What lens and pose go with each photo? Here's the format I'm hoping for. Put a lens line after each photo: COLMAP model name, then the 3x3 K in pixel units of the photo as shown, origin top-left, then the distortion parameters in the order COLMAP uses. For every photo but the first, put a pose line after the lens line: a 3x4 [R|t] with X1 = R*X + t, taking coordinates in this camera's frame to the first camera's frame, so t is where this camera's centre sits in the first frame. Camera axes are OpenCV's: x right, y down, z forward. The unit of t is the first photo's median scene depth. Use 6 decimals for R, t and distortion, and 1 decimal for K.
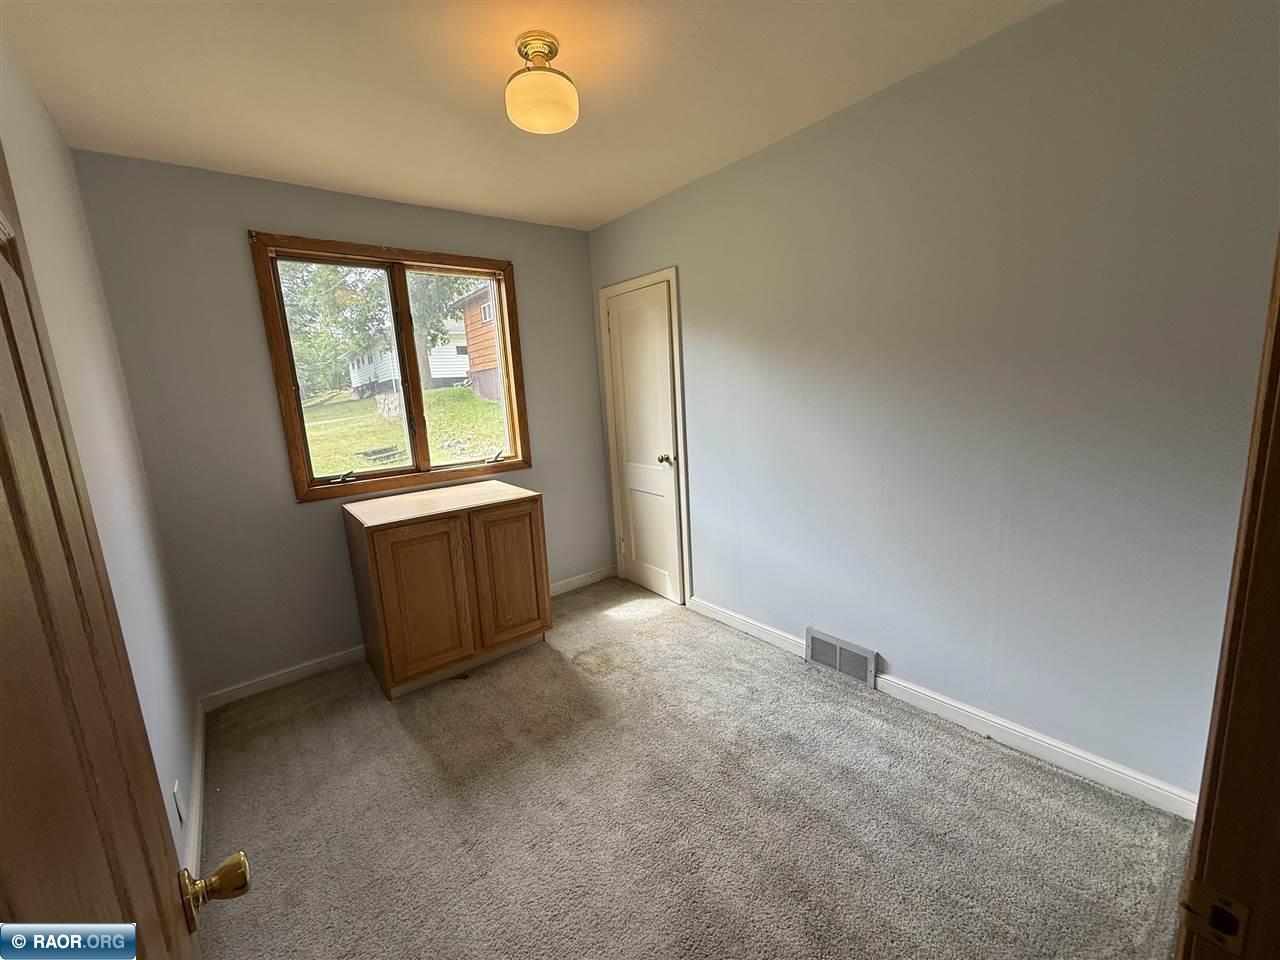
lens RADIAL K [[512.7, 0, 640.5], [0, 512.7, 479.7], [0, 0, 1]] dist [-0.000049, 0.000012]
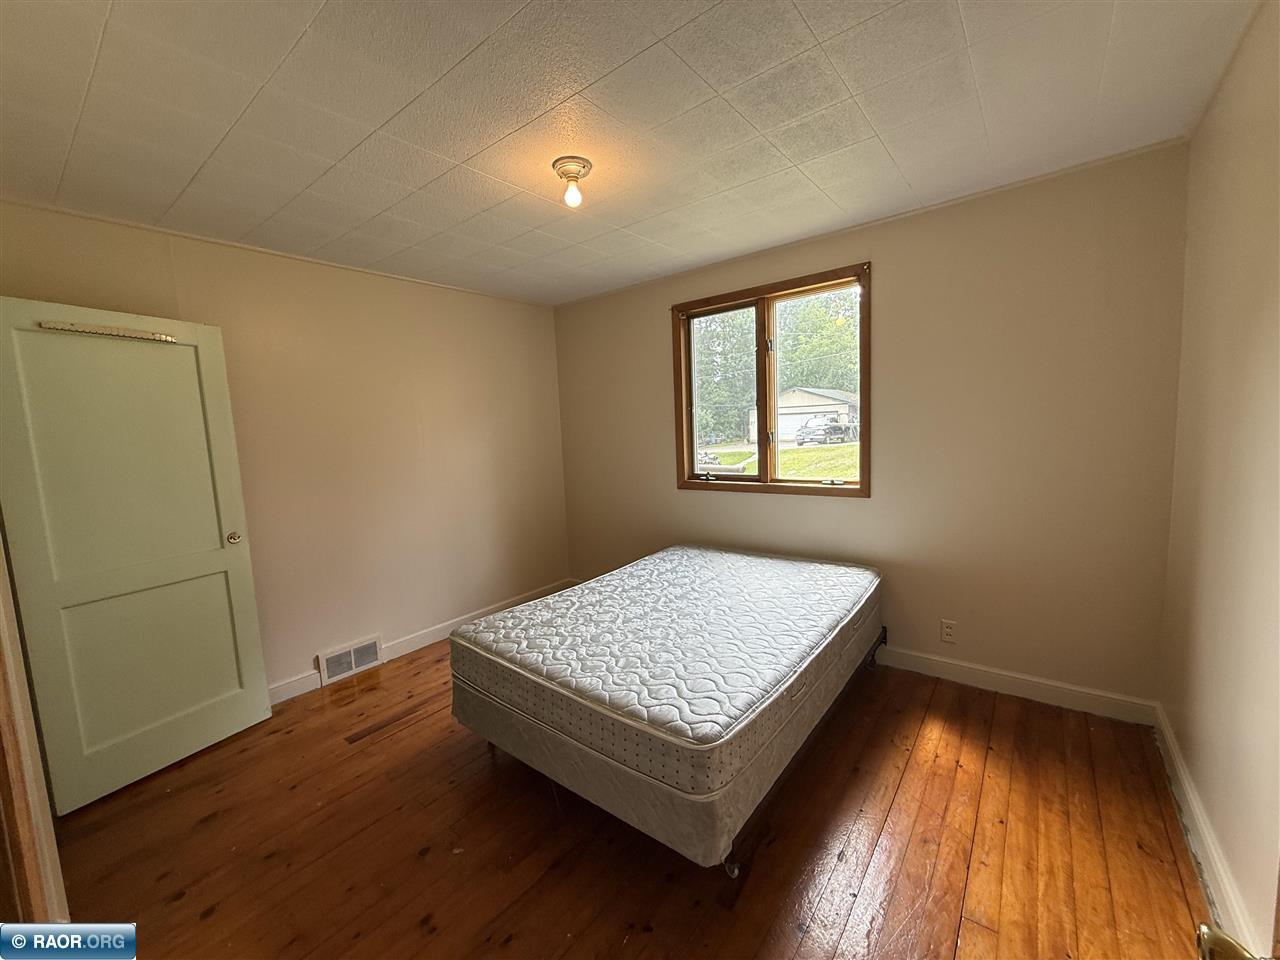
lens RADIAL K [[512.7, 0, 638.8], [0, 512.7, 476.8], [0, 0, 1]] dist [-0.000049, 0.000012]
pose [[0.212205, 0.142732, -0.966745, 0.630736], [-0.139384, 0.983582, 0.114622, -0.123282], [0.967234, 0.110425, 0.228616, 0.514442]]
